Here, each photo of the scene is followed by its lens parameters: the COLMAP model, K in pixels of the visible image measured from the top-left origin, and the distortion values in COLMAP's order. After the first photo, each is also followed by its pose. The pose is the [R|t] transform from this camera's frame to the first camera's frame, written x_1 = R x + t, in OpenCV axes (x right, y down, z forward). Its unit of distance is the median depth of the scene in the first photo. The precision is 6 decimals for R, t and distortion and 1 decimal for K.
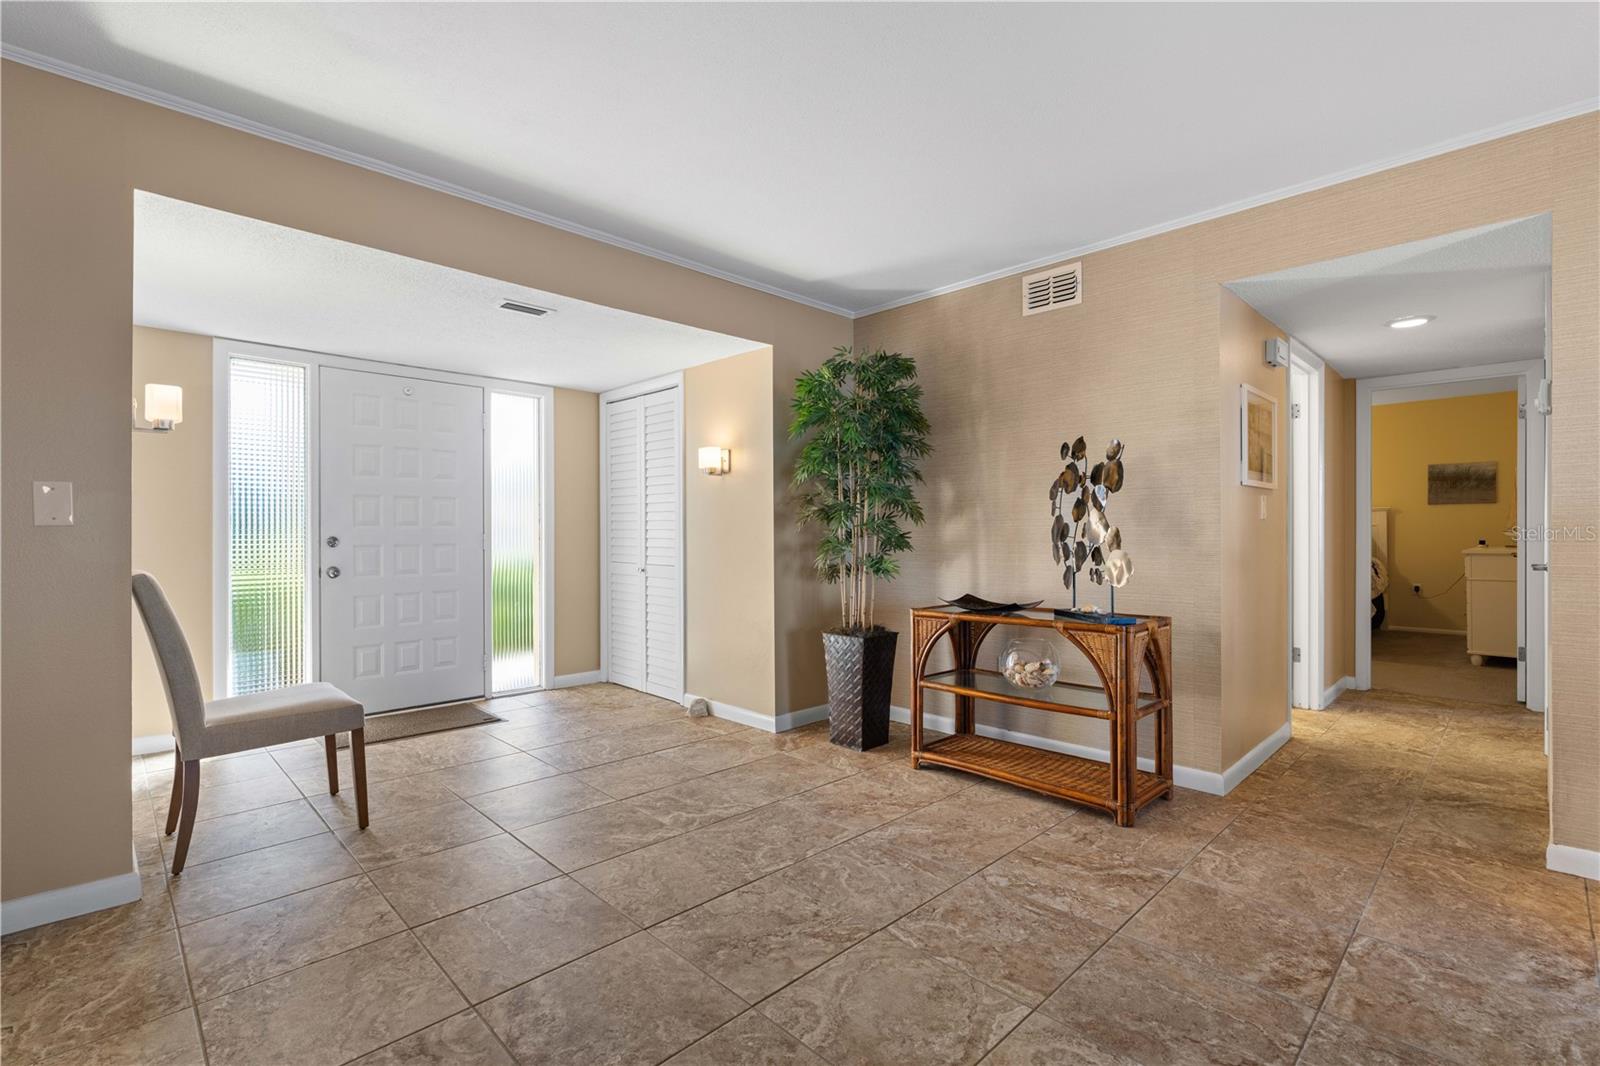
lens RADIAL K [[721.6, 0, 800.3], [0, 721.6, 532.3], [0, 0, 1]] dist [-0.001142, 0.000334]
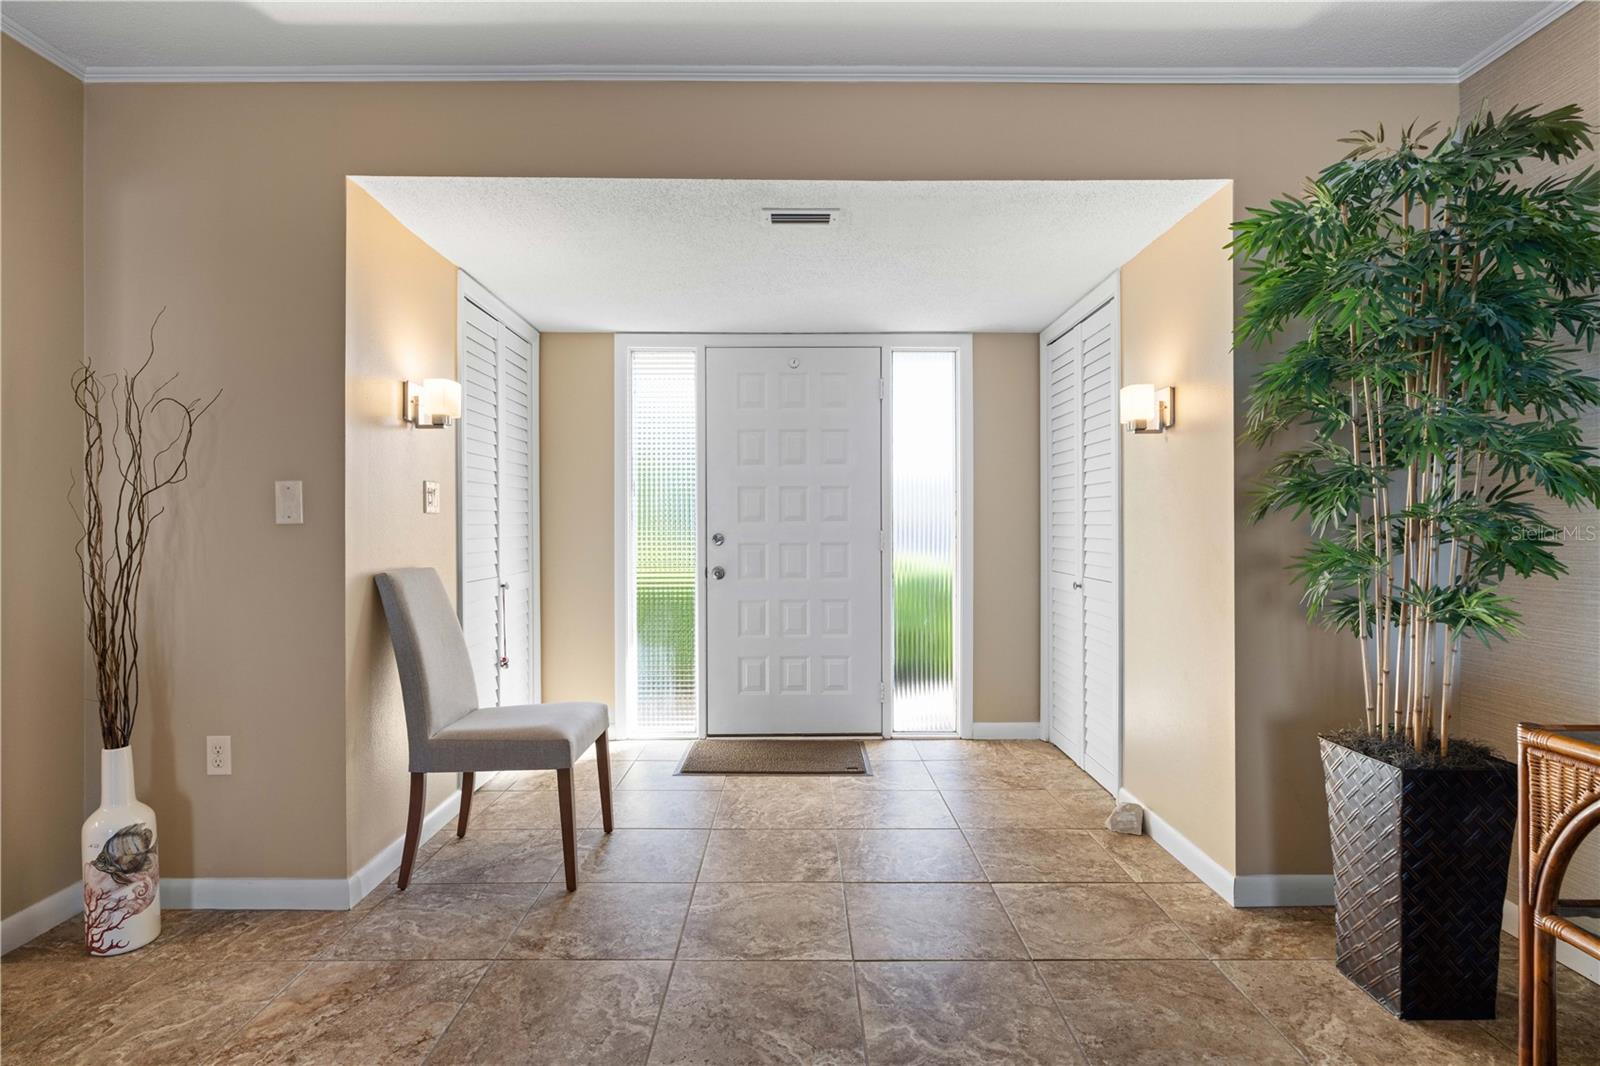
lens RADIAL K [[823.5, 0, 803.9], [0, 823.5, 532.7], [0, 0, 1]] dist [-0.003179, 0.000935]
pose [[0.720589, 0.004498, -0.693348, 0.161339], [0.000101, 0.999978, 0.006593, -0.002284], [0.693362, -0.004821, 0.720573, 0.353631]]
